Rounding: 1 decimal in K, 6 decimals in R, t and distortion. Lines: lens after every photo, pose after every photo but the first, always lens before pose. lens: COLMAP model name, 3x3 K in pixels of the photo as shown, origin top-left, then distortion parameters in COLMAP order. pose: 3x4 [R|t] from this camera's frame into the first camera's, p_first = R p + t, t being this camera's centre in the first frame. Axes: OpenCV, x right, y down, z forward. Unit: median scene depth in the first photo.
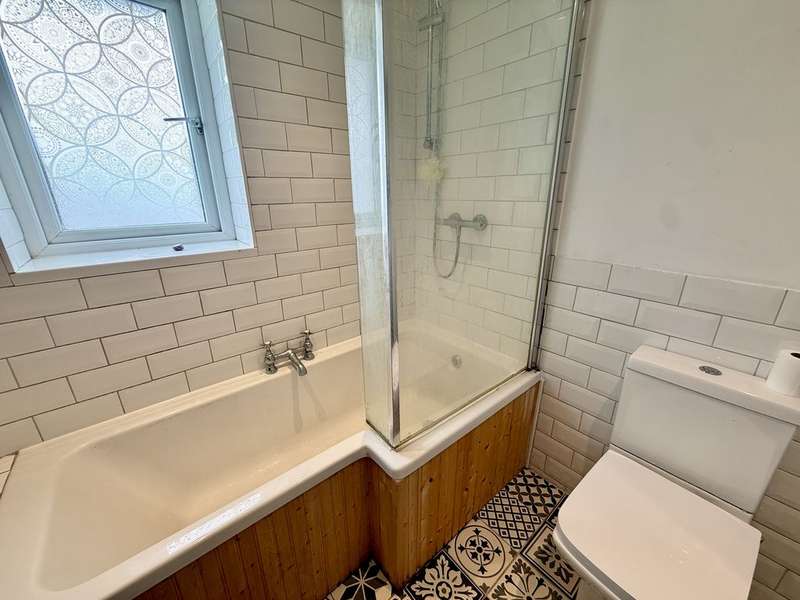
lens RADIAL K [[318.1, 0, 400.5], [0, 318.1, 300.9], [0, 0, 1]] dist [0.002033, -0.000030]
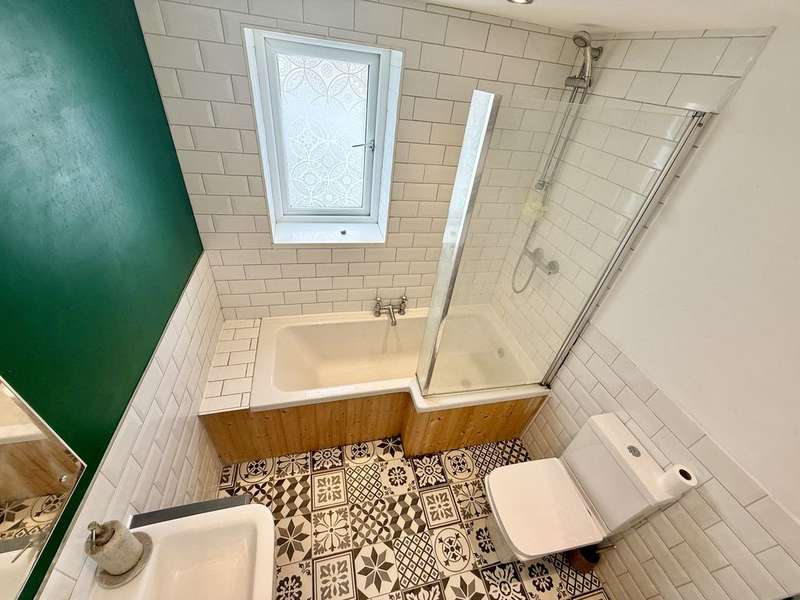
lens RADIAL K [[318.1, 0, 398.9], [0, 318.1, 300.7], [0, 0, 1]] dist [0.002033, -0.000030]
pose [[0.886222, 0.354717, -0.297972, 0.143854], [-0.253649, 0.909765, 0.328618, -0.407839], [0.387651, -0.215648, 0.896227, -0.377476]]
